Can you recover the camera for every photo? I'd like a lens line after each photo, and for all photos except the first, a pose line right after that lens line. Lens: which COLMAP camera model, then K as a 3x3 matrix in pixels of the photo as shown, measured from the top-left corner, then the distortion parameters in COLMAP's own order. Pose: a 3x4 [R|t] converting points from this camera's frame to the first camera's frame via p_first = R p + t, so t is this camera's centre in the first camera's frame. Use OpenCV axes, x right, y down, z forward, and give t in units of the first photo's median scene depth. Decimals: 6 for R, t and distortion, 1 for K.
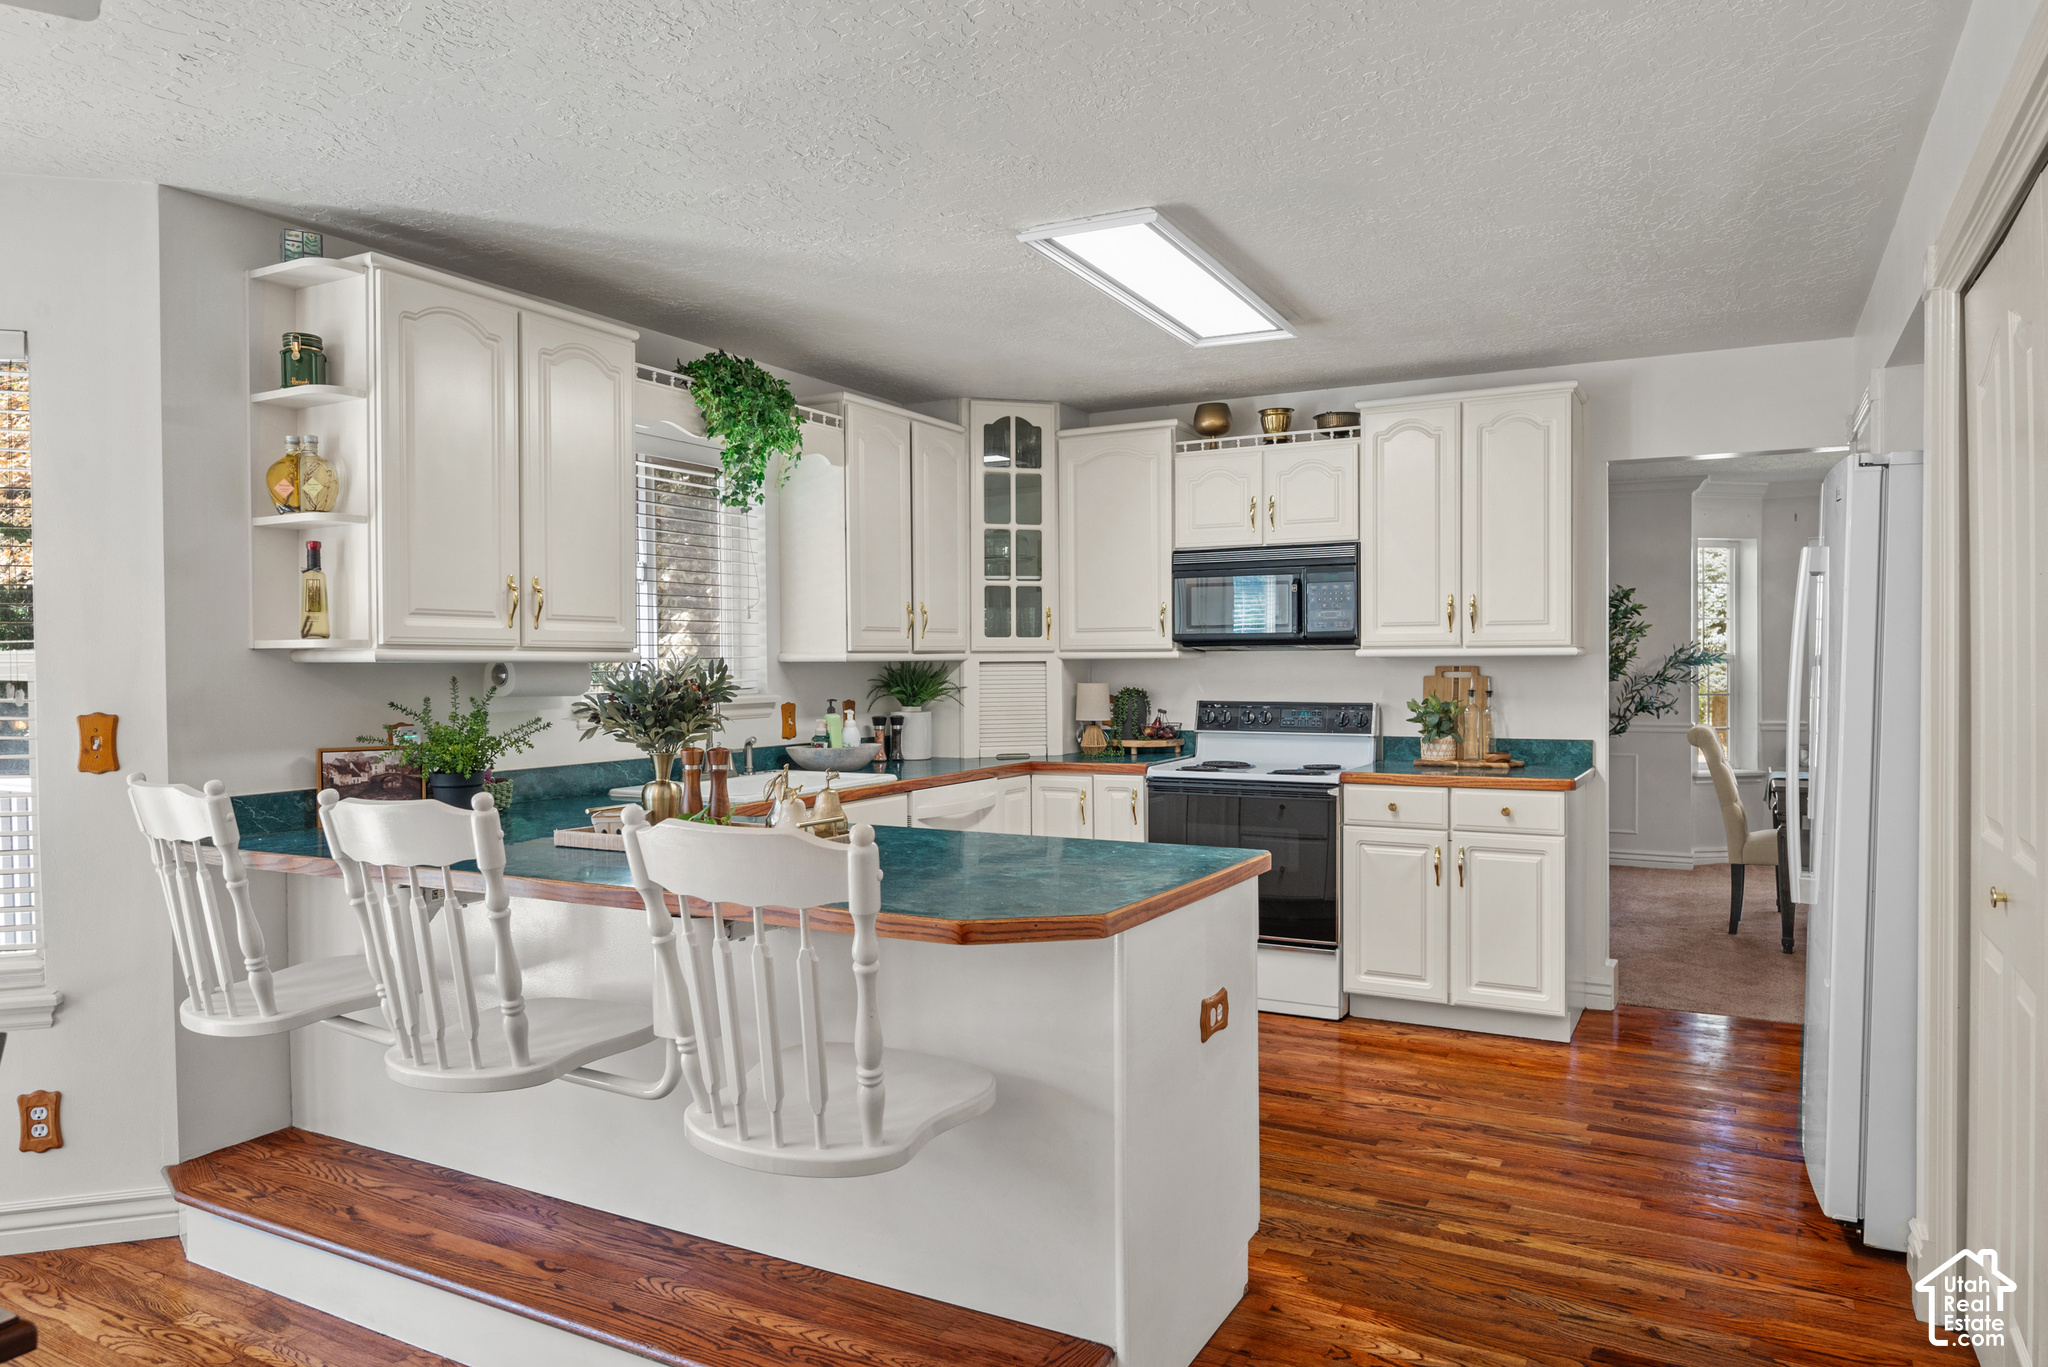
lens RADIAL K [[1286.2, 0, 1008.2], [0, 1286.2, 681.1], [0, 0, 1]] dist [0.002884, -0.005512]
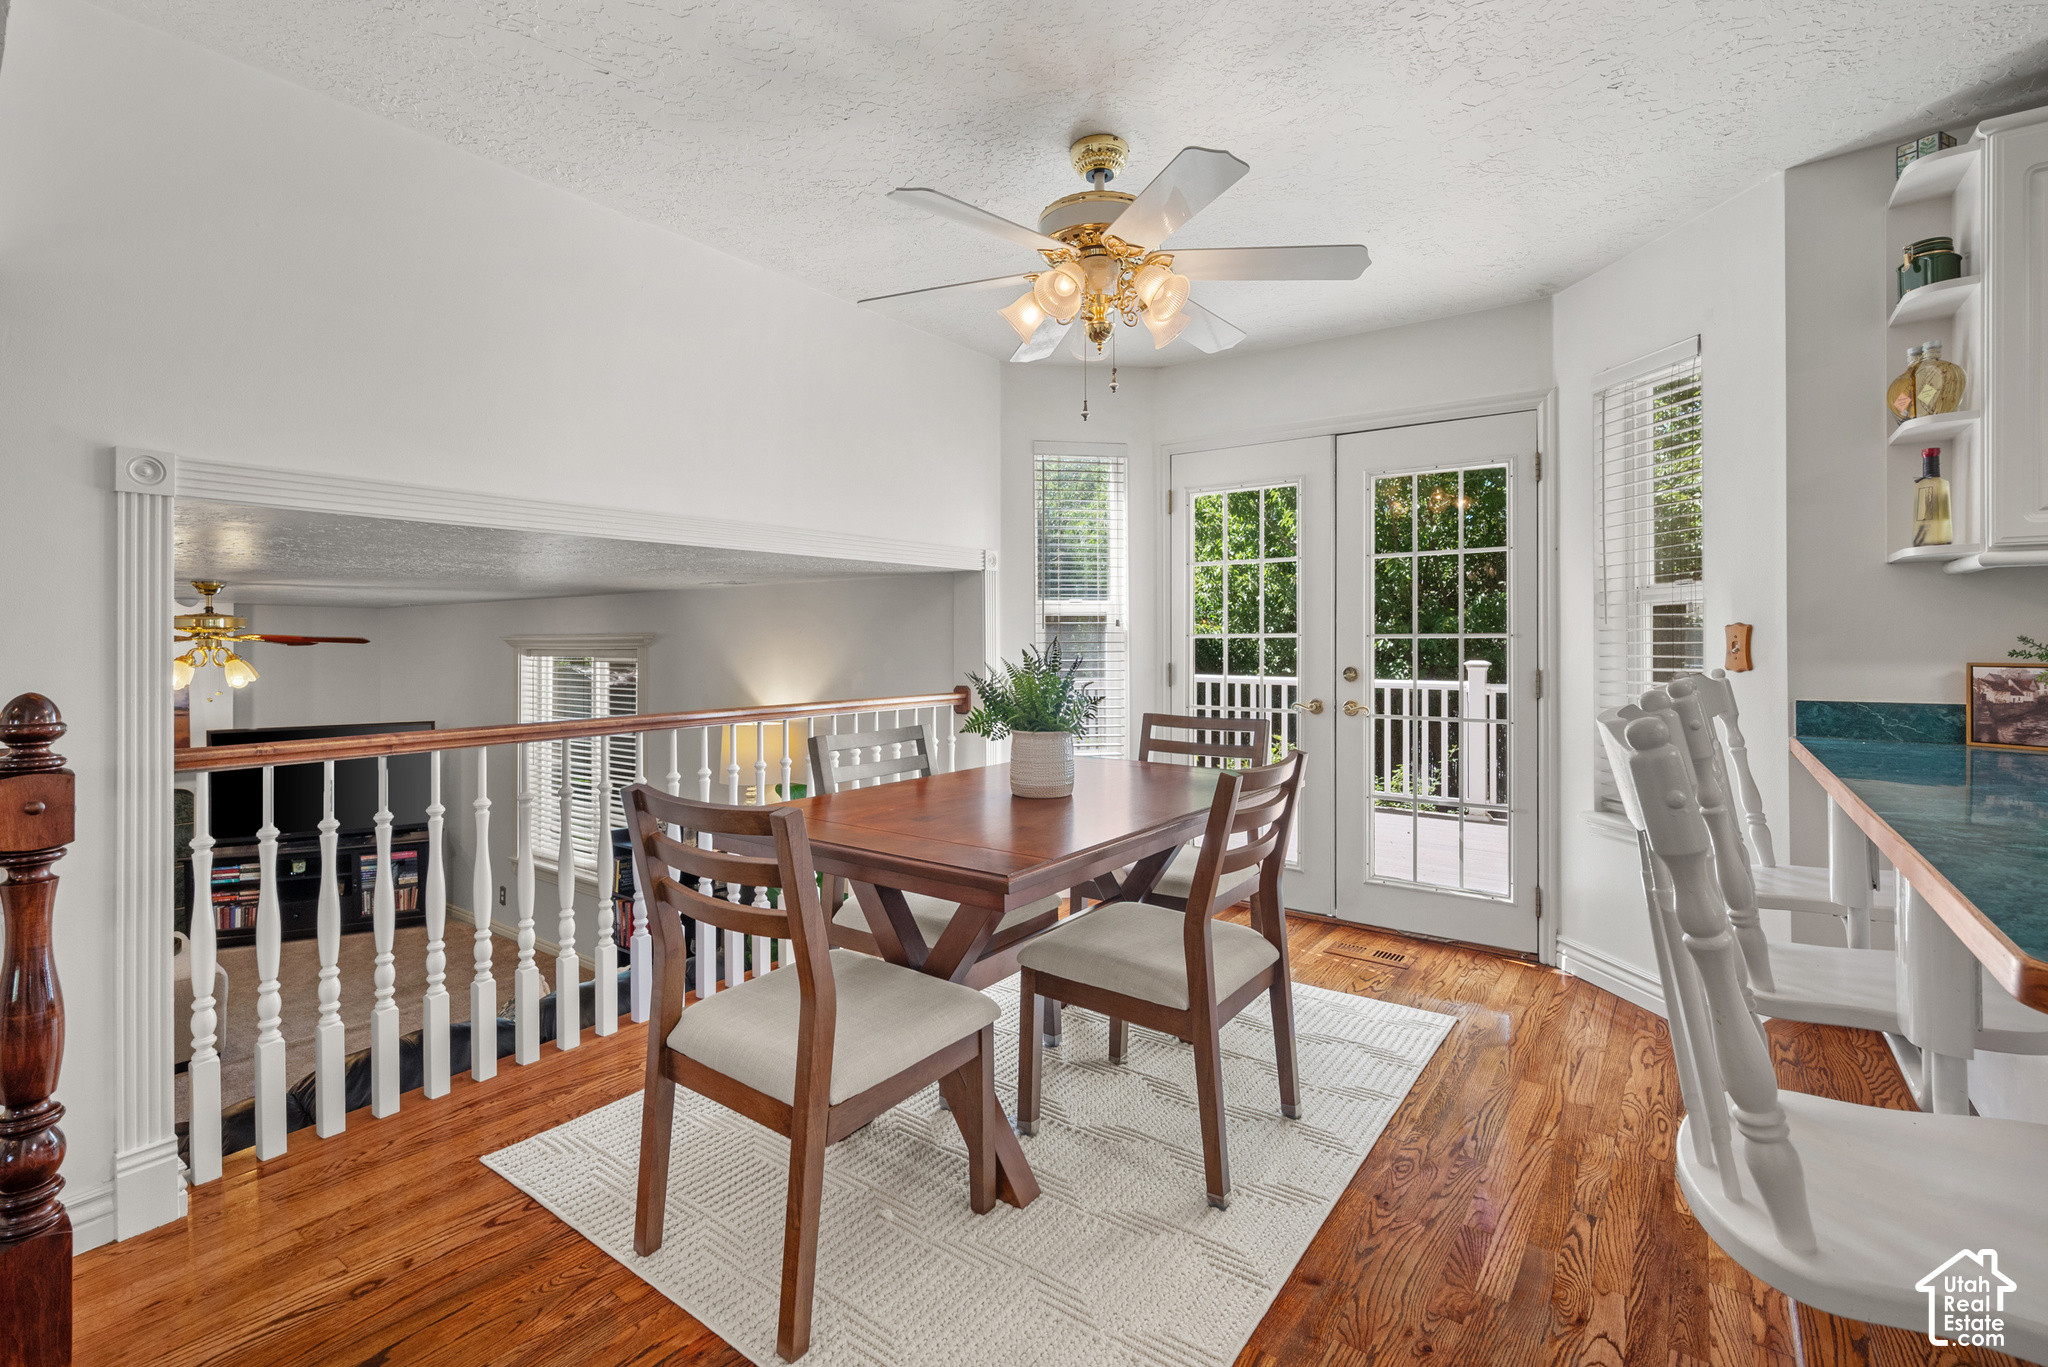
lens RADIAL K [[909.6, 0, 1020.0], [0, 909.6, 640.8], [0, 0, 1]] dist [0.007275, -0.000716]
pose [[-0.095514, 0.007753, -0.995398, 0.211907], [-0.005376, 0.999951, 0.008305, 0.034218], [0.995414, 0.006145, -0.095467, 0.357792]]
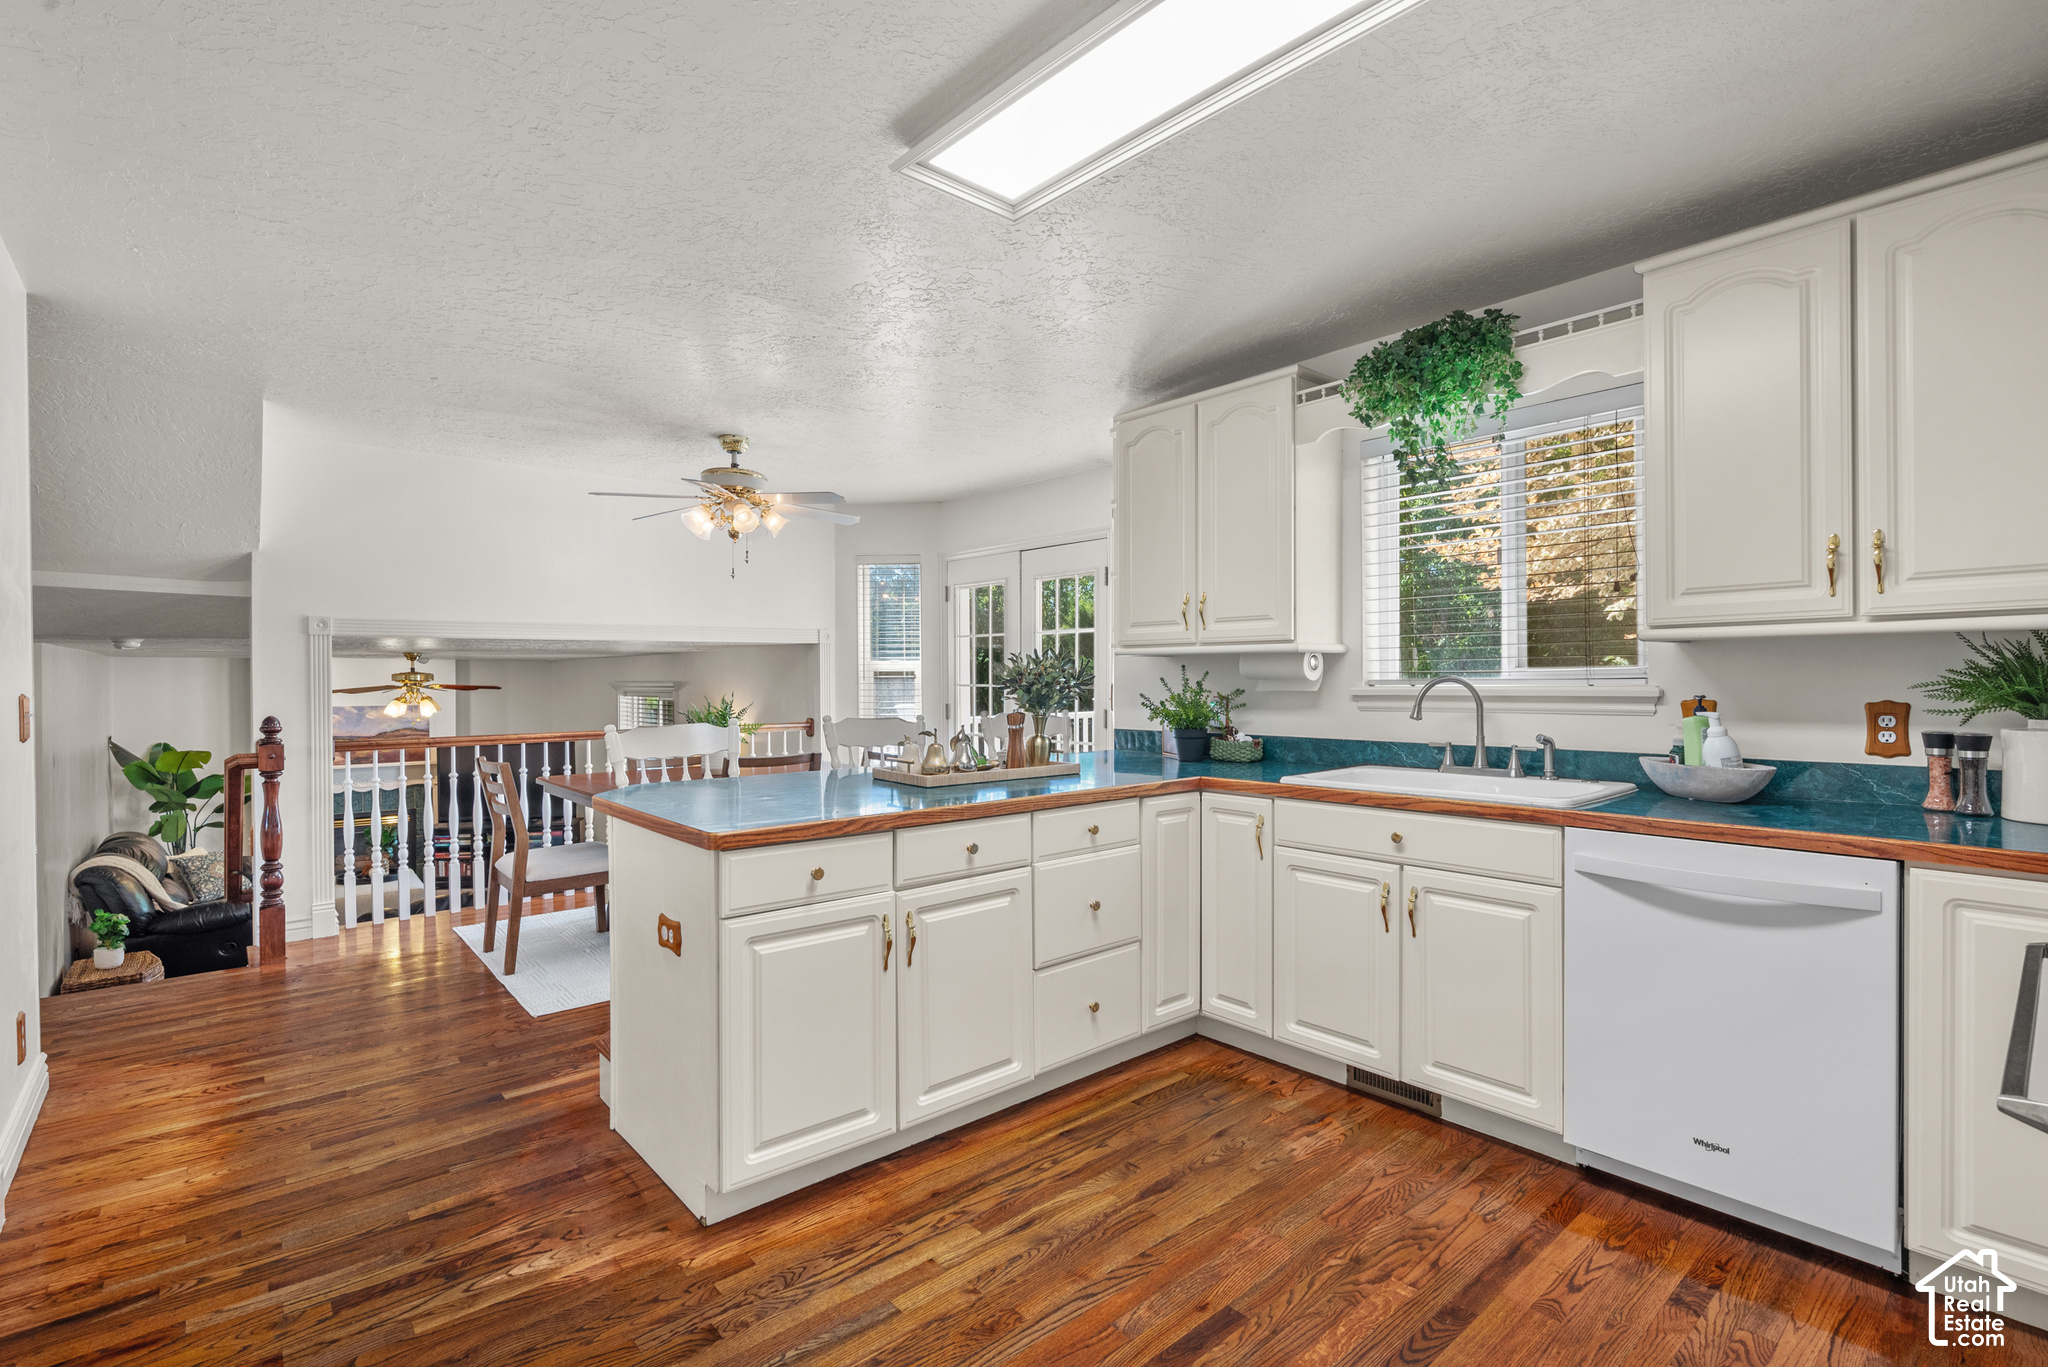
lens RADIAL K [[909.6, 0, 1019.7], [0, 909.6, 674.1], [0, 0, 1]] dist [0.007275, -0.000716]
pose [[-0.318096, 0.007058, -0.948032, 0.674571], [-0.000554, 0.999971, 0.007631, -0.001202], [0.948058, 0.002953, -0.318083, 1.214227]]
